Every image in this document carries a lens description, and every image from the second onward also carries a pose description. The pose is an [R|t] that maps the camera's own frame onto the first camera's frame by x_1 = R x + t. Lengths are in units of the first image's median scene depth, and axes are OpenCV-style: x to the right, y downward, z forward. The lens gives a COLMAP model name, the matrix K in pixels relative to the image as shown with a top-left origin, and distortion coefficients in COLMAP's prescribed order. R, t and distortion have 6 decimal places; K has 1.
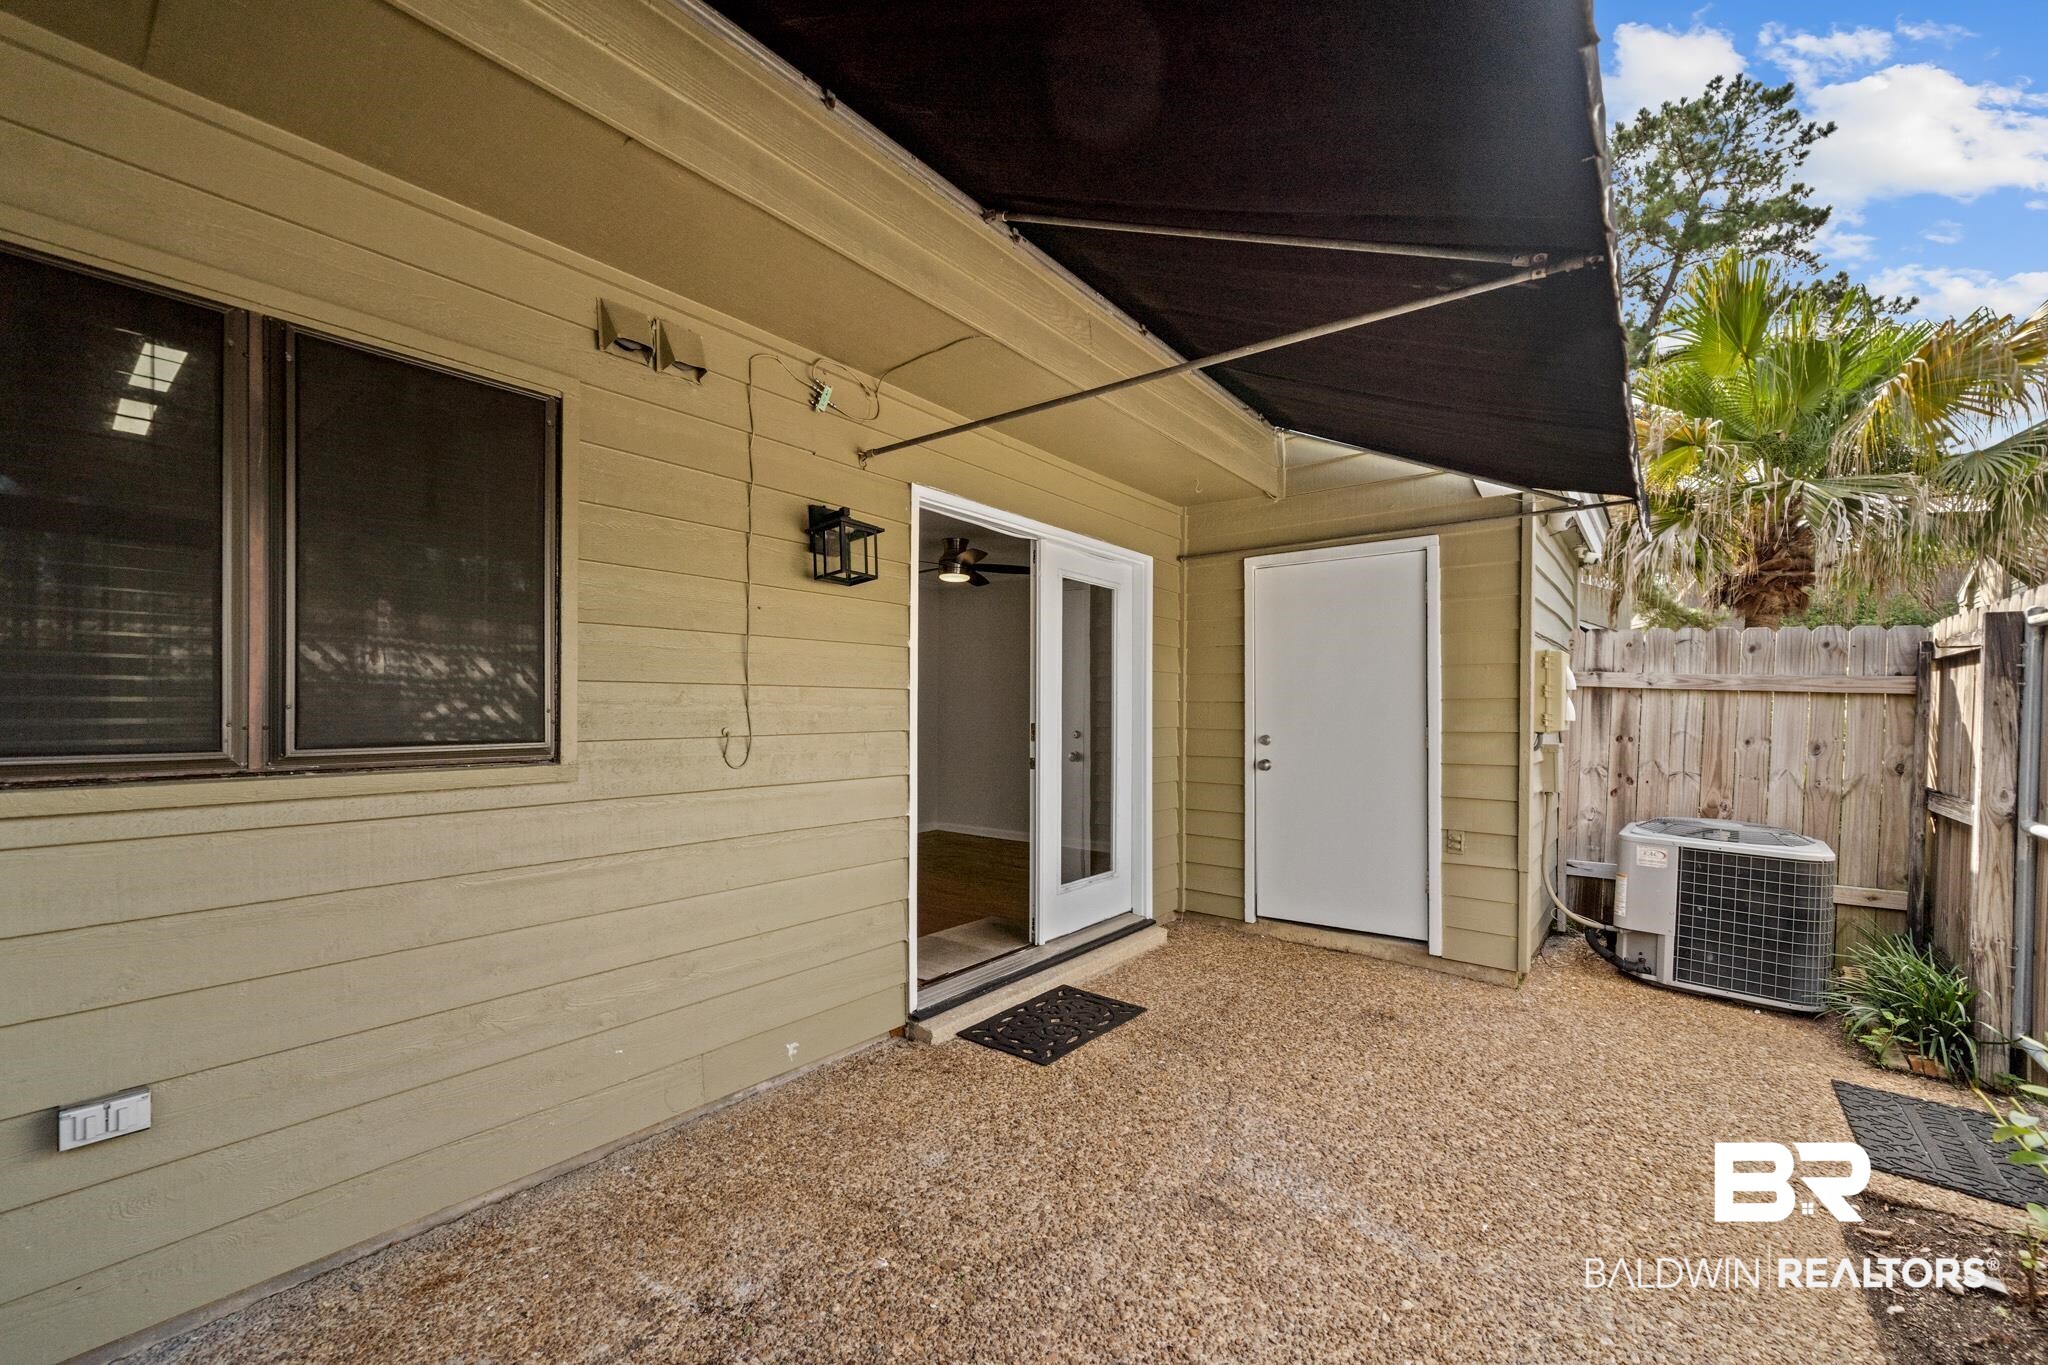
lens RADIAL K [[821.5, 0, 1025.8], [0, 821.5, 714.5], [0, 0, 1]] dist [0.000450, -0.001220]
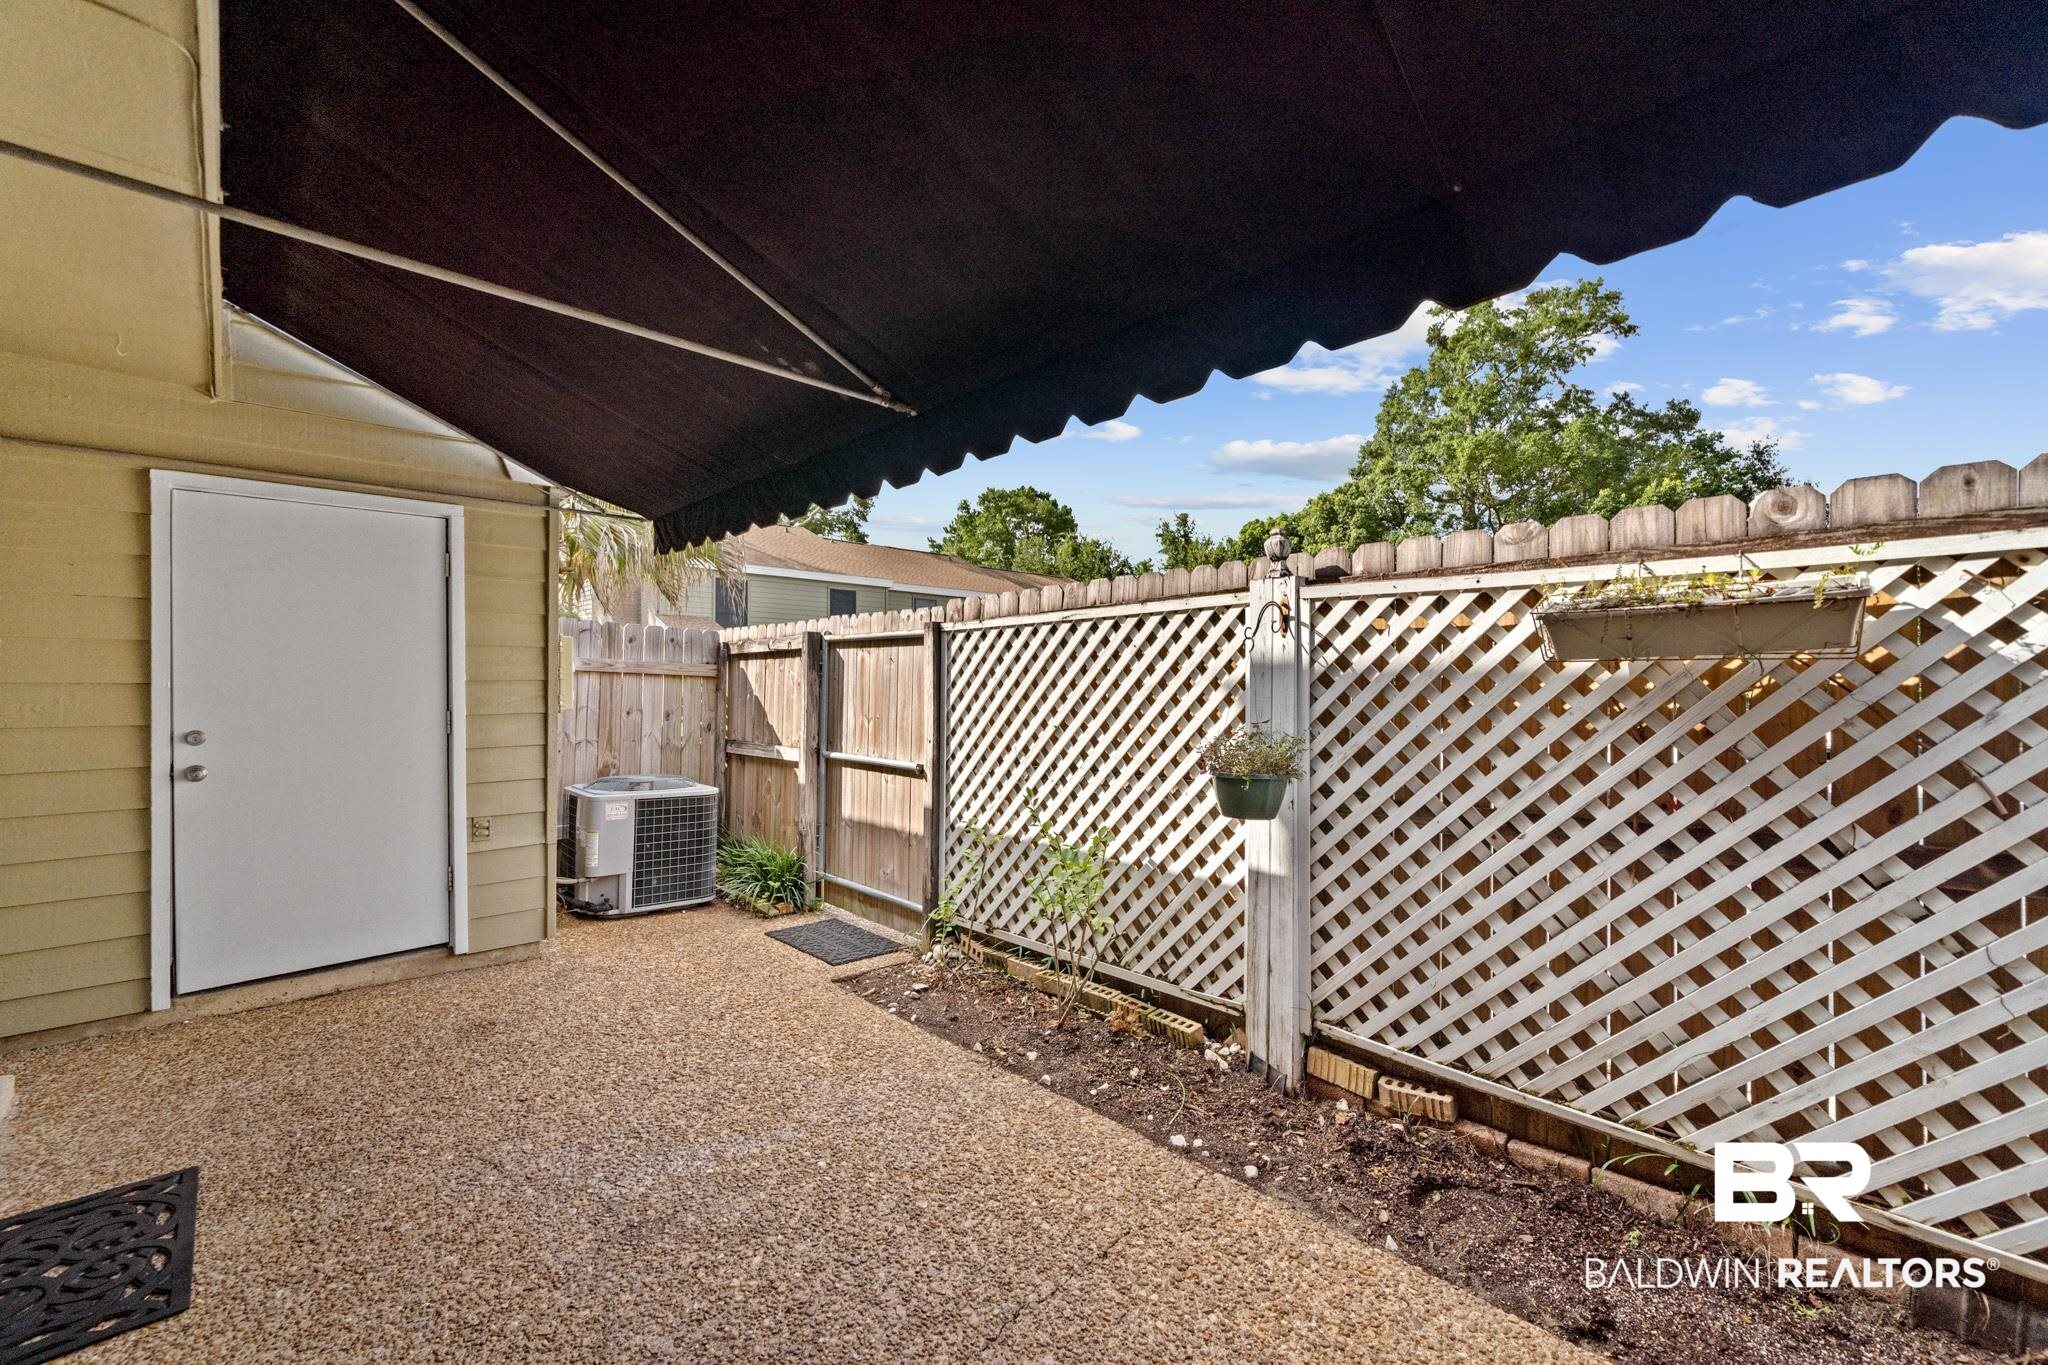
lens RADIAL K [[821.5, 0, 1035.4], [0, 821.5, 682.9], [0, 0, 1]] dist [0.000450, -0.001220]
pose [[0.130753, -0.004560, 0.991404, -0.349534], [0.006886, 0.999969, 0.003691, -0.015122], [-0.991391, 0.006344, 0.130780, 0.230905]]
